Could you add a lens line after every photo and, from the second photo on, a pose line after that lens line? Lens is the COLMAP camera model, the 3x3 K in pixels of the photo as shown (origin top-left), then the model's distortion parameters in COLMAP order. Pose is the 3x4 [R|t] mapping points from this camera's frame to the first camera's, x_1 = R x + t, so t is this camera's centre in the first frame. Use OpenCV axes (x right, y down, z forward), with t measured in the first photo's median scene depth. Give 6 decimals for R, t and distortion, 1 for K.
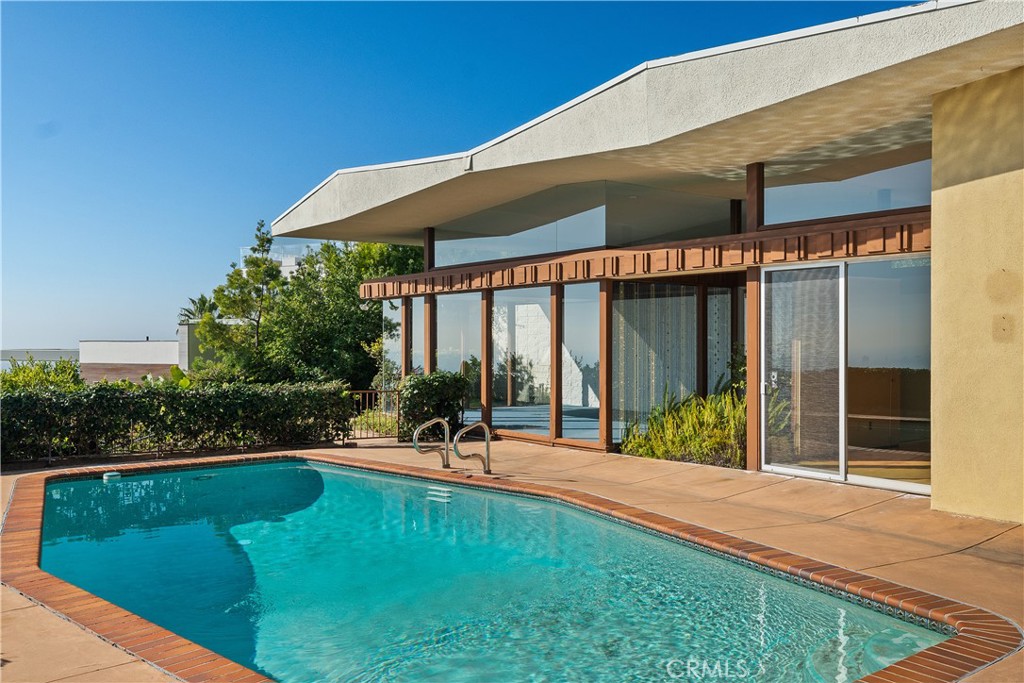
lens RADIAL K [[840.8, 0, 516.6], [0, 840.8, 333.2], [0, 0, 1]] dist [0.042229, -0.001008]
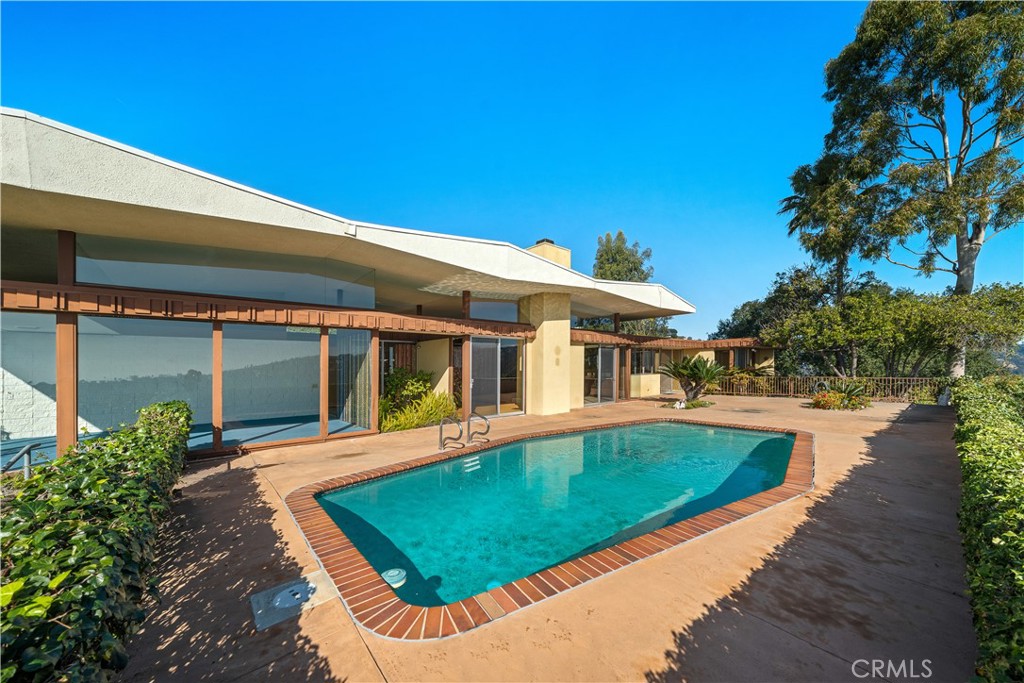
lens RADIAL K [[361.2, 0, 510.8], [0, 361.2, 362.1], [0, 0, 1]] dist [0.002309, 0.000315]
pose [[-0.022060, 0.013761, 0.999662, -1.215111], [0.000162, 0.999905, -0.013761, 0.021176], [-0.999757, -0.000142, -0.022060, 1.492956]]
